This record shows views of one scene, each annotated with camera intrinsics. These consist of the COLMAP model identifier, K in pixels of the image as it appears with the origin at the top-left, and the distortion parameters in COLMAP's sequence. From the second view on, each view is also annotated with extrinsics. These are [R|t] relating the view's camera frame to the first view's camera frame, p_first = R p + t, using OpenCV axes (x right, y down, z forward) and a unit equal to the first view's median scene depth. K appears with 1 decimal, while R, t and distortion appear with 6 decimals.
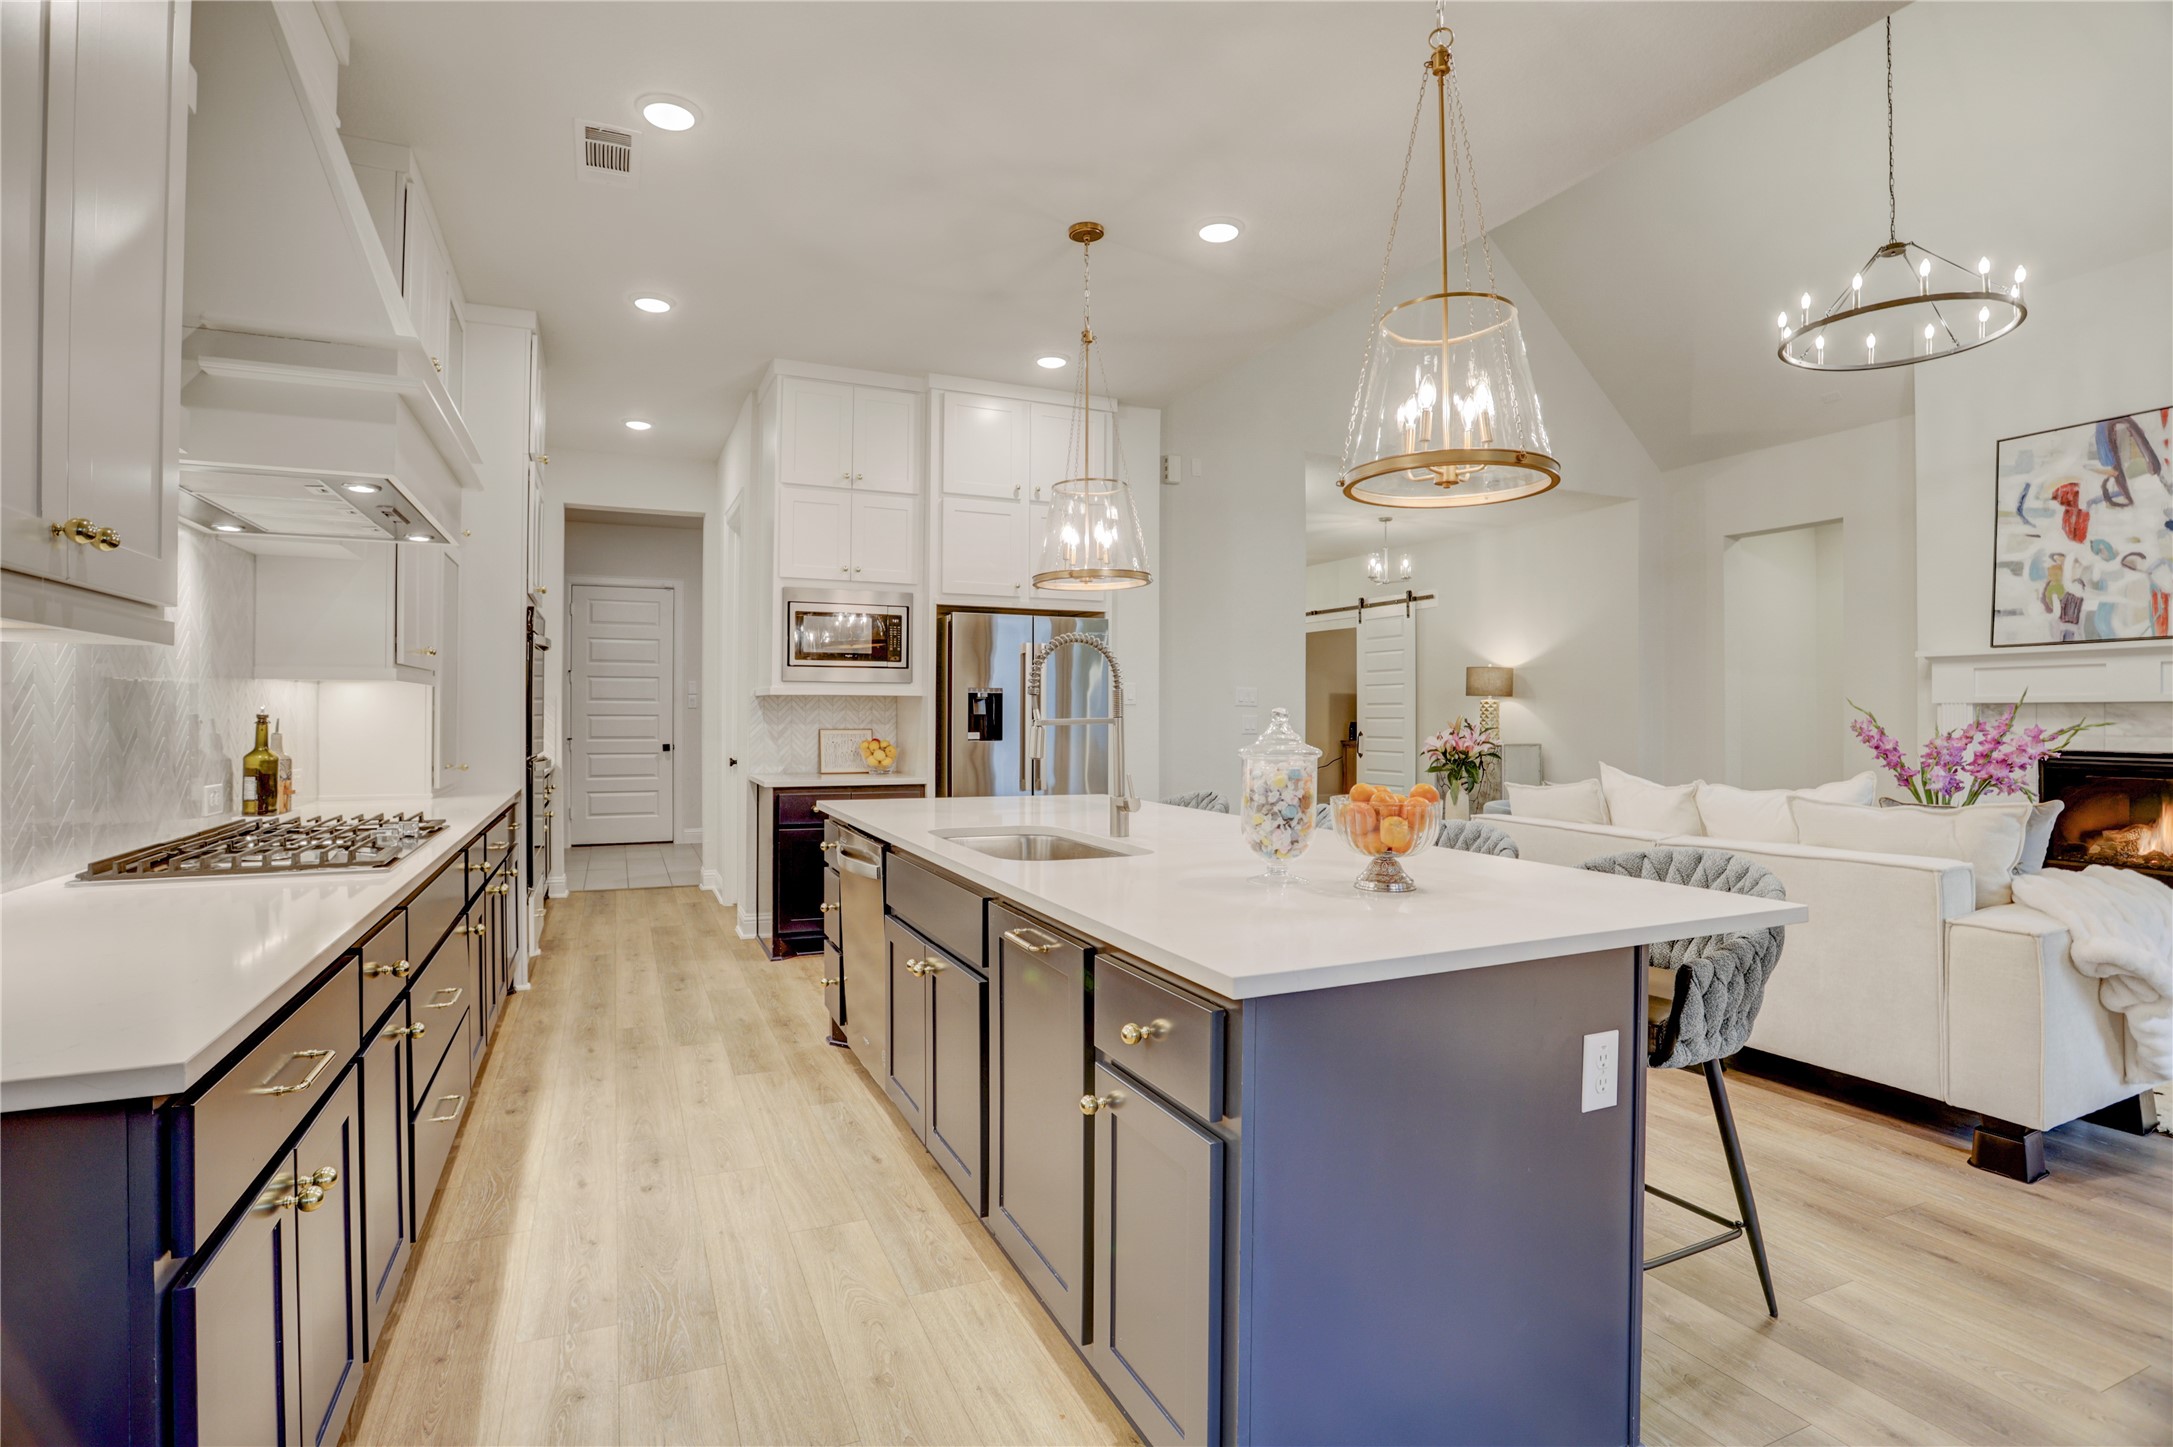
lens RADIAL K [[1064.5, 0, 1082.9], [0, 1064.5, 705.6], [0, 0, 1]] dist [-0.061701, 0.024856]
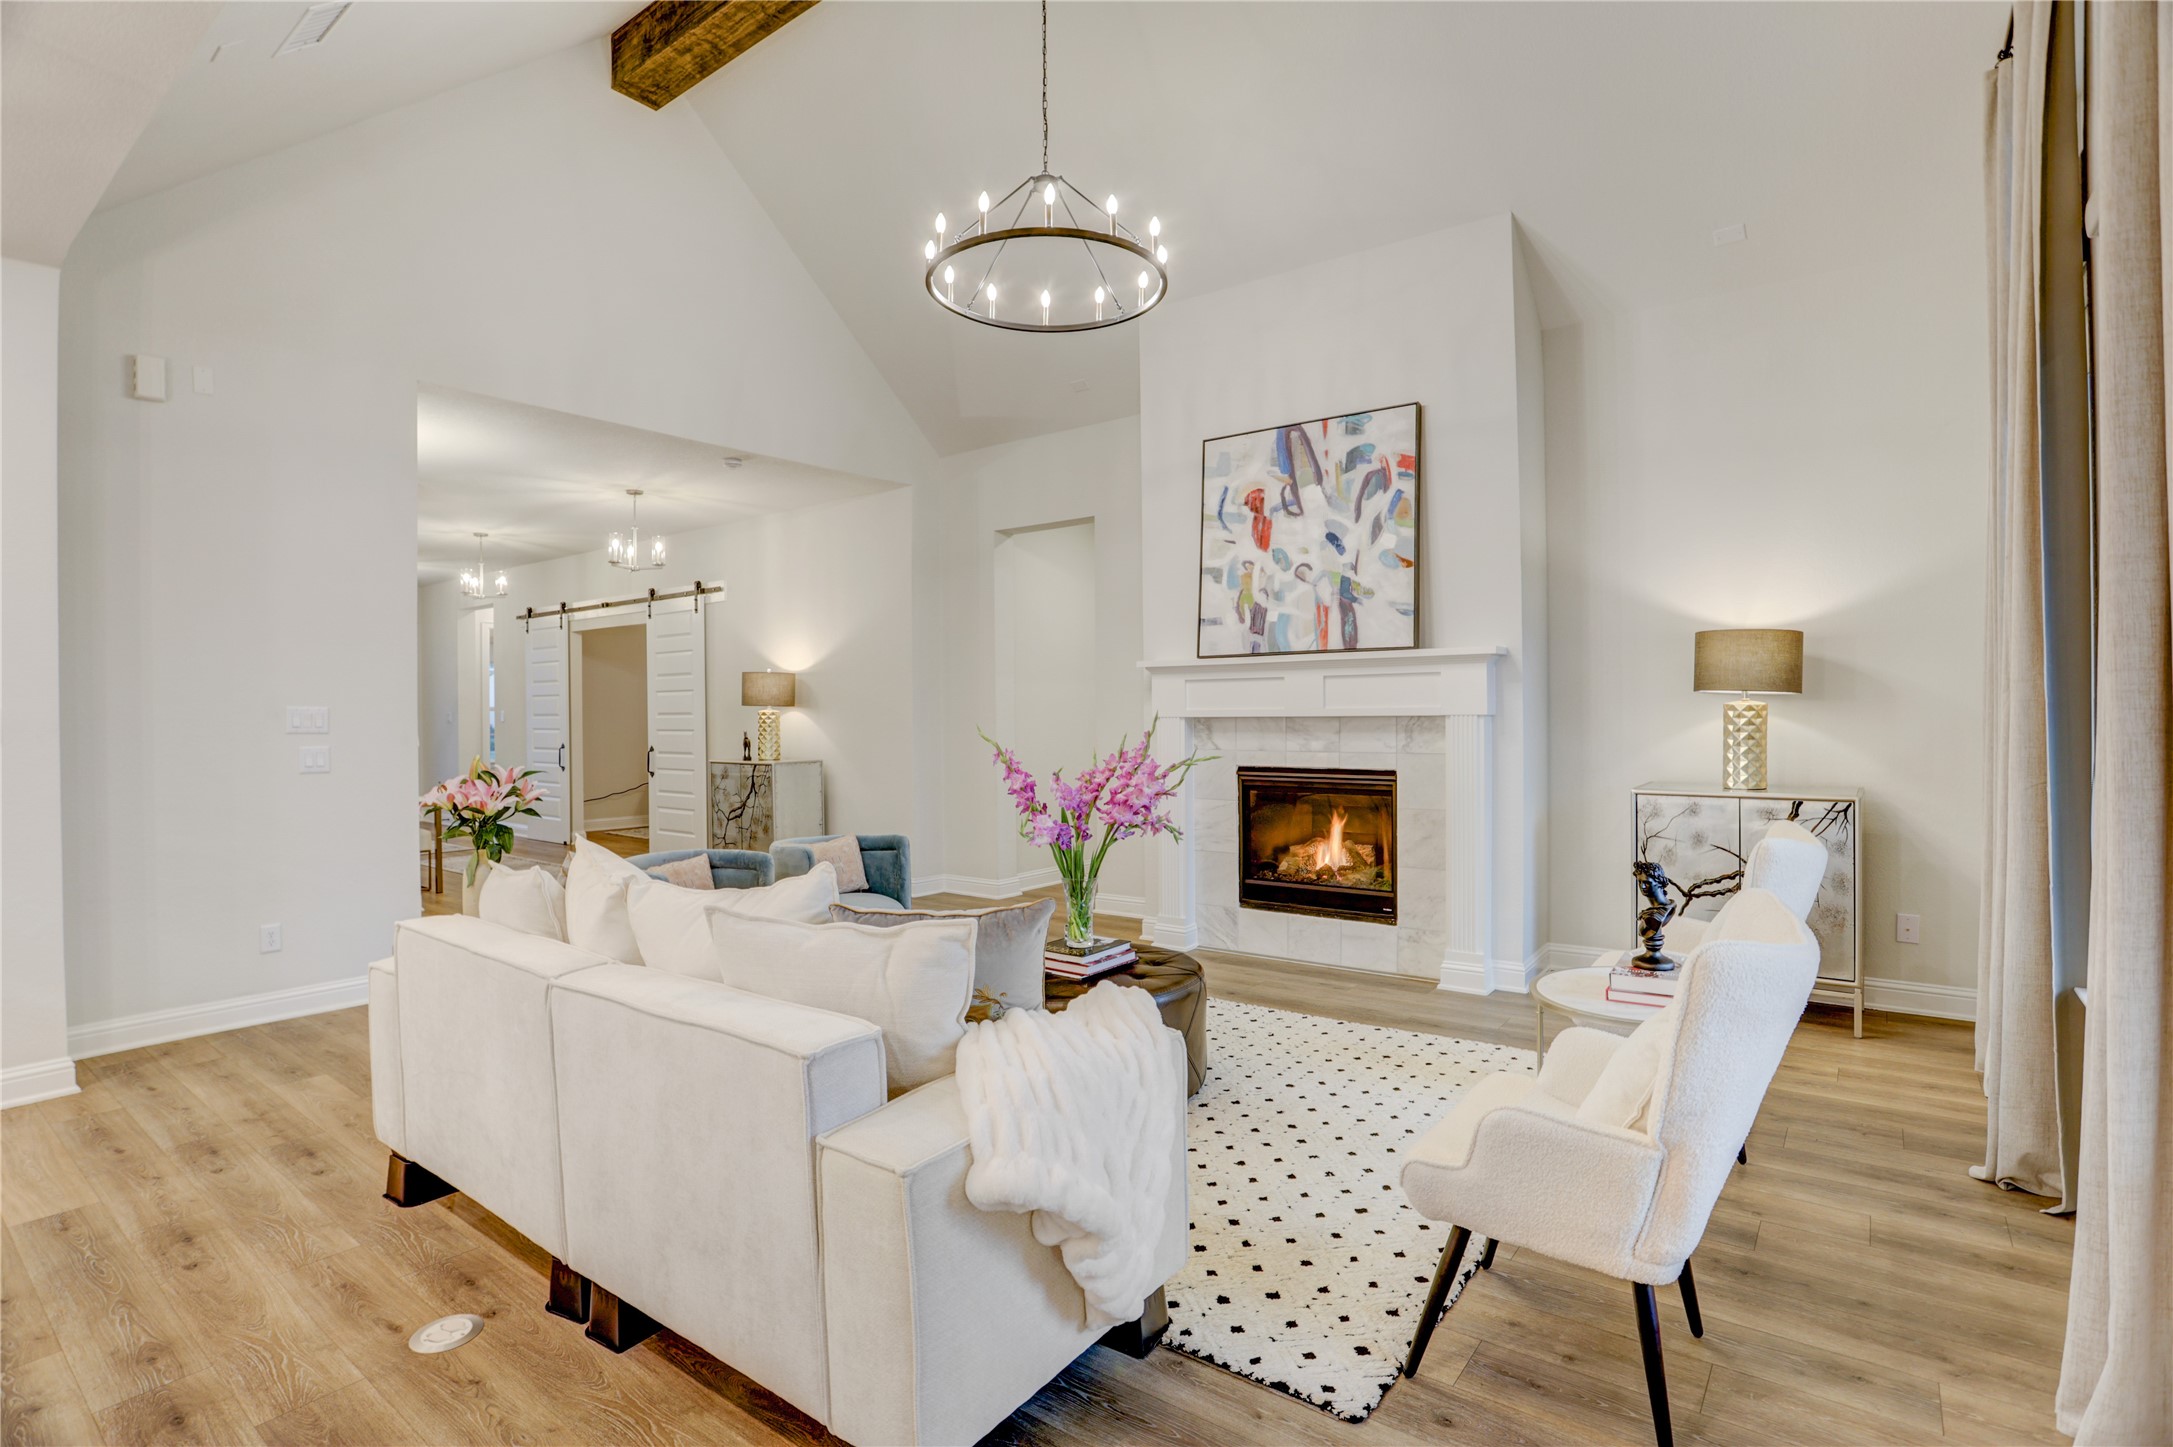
lens RADIAL K [[1064.5, 0, 1073.9], [0, 1064.5, 707.5], [0, 0, 1]] dist [-0.061701, 0.024856]
pose [[0.885234, -0.012032, 0.464990, 0.350158], [0.008941, 0.999921, 0.008851, -0.022233], [-0.465060, -0.003678, 0.885272, 0.200880]]
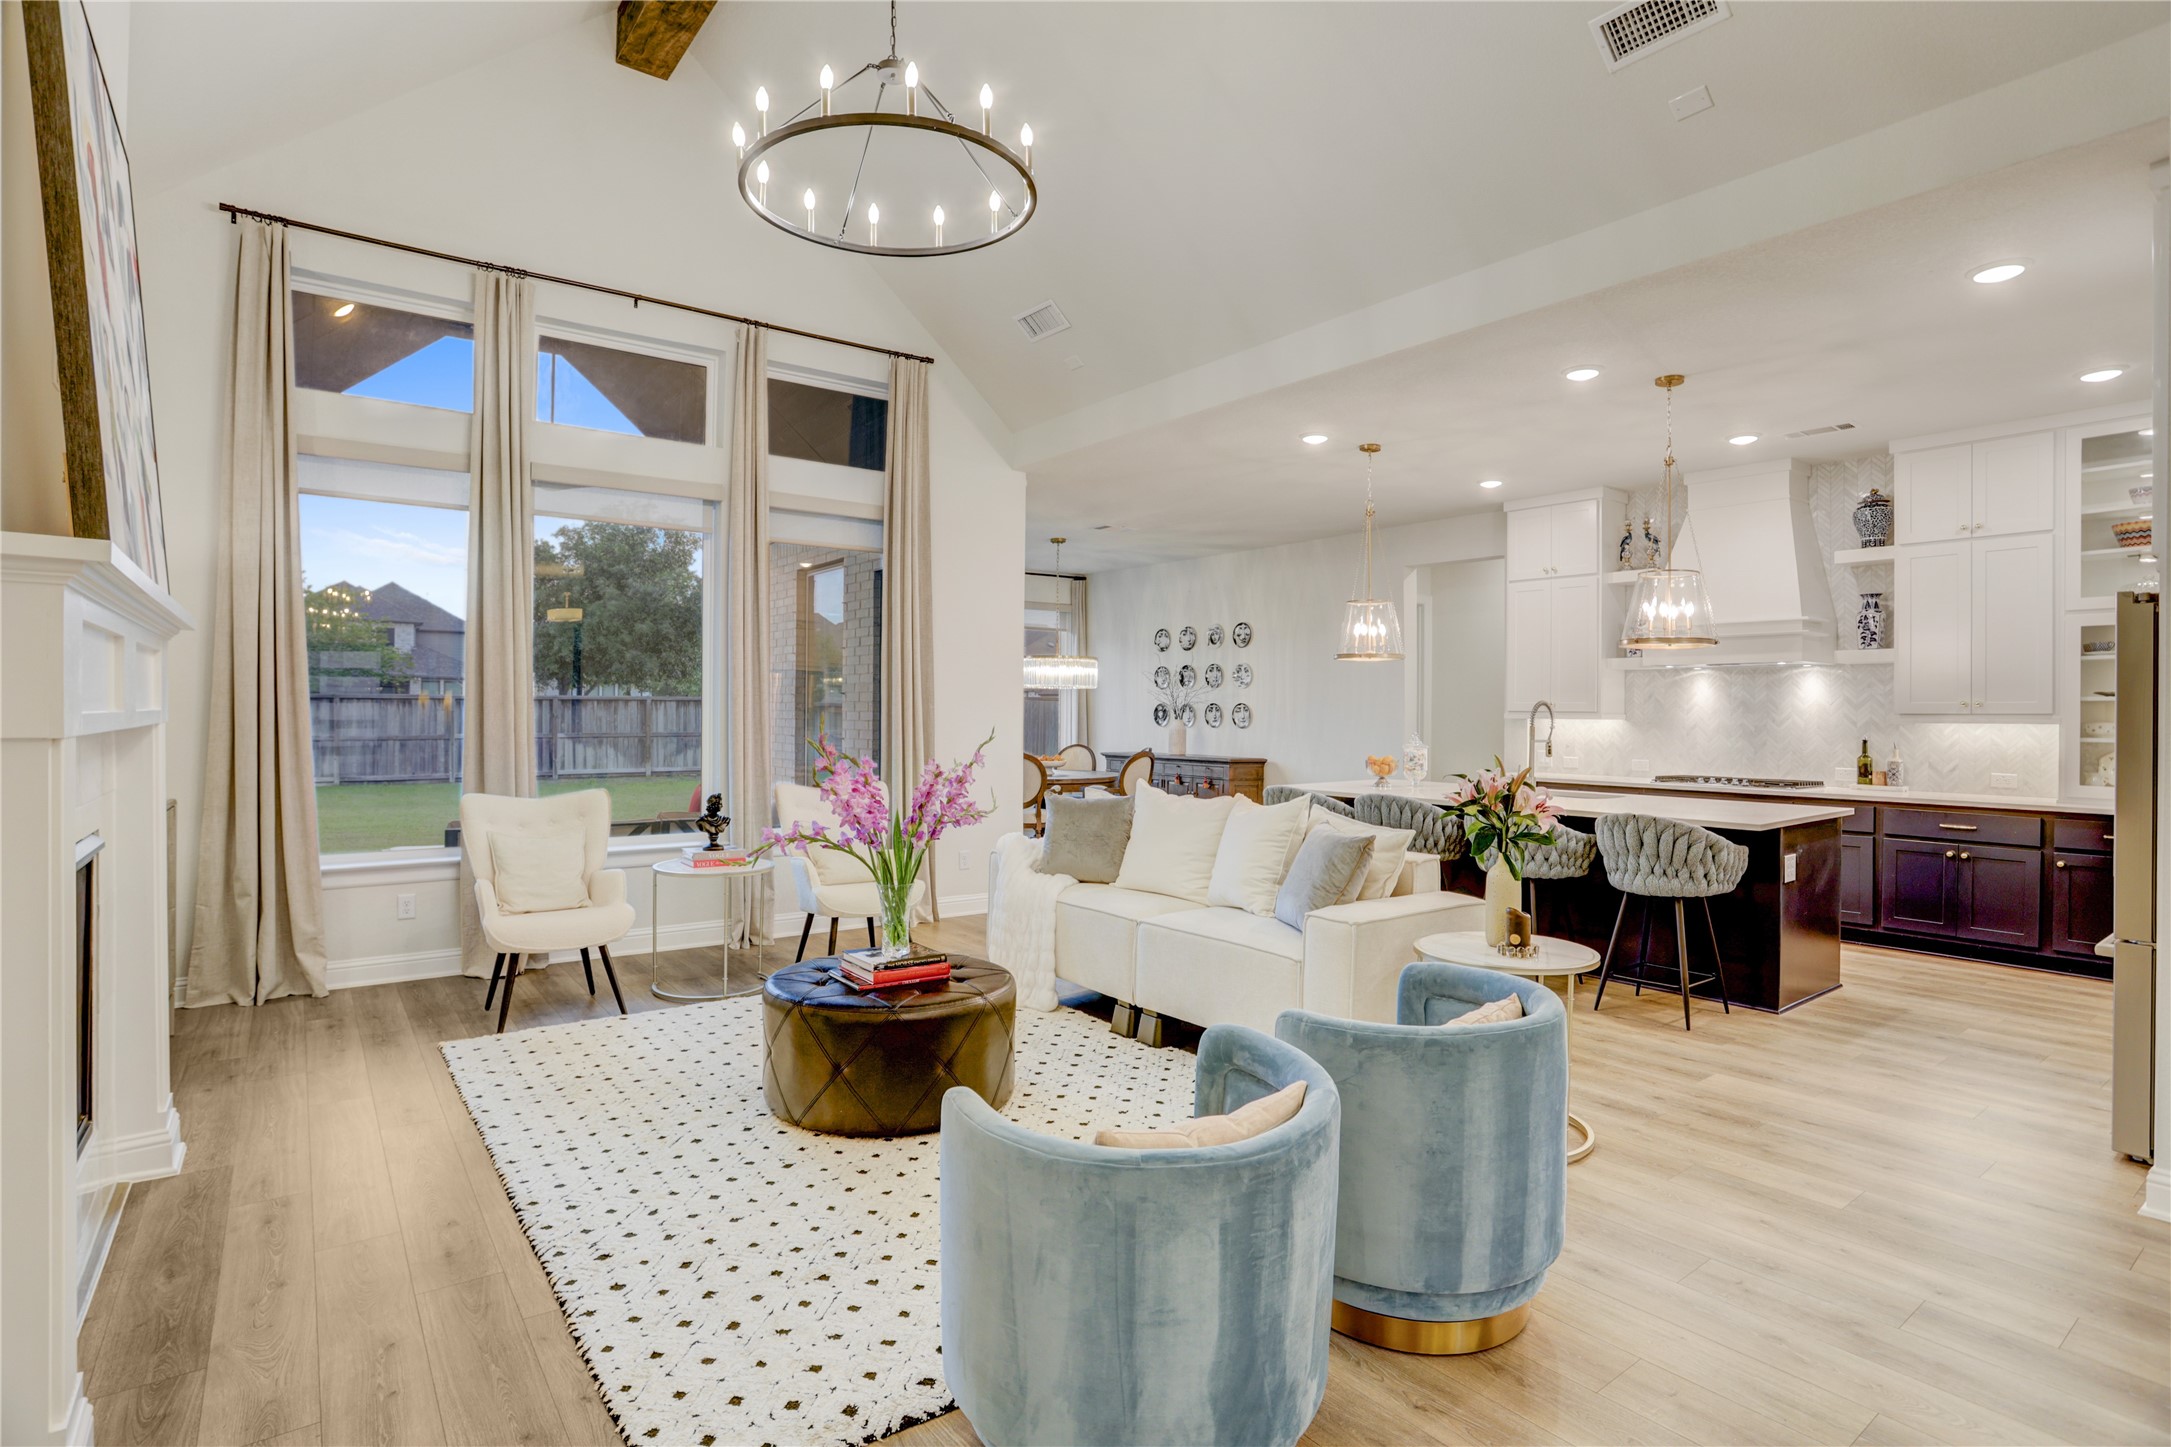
lens RADIAL K [[1063.5, 0, 1061.9], [0, 1063.5, 718.6], [0, 0, 1]] dist [-0.061701, 0.024856]
pose [[-0.979109, -0.008413, -0.203162, 0.702720], [-0.008146, 0.999965, -0.002153, -0.009568], [0.203173, -0.000453, -0.979143, 1.468583]]
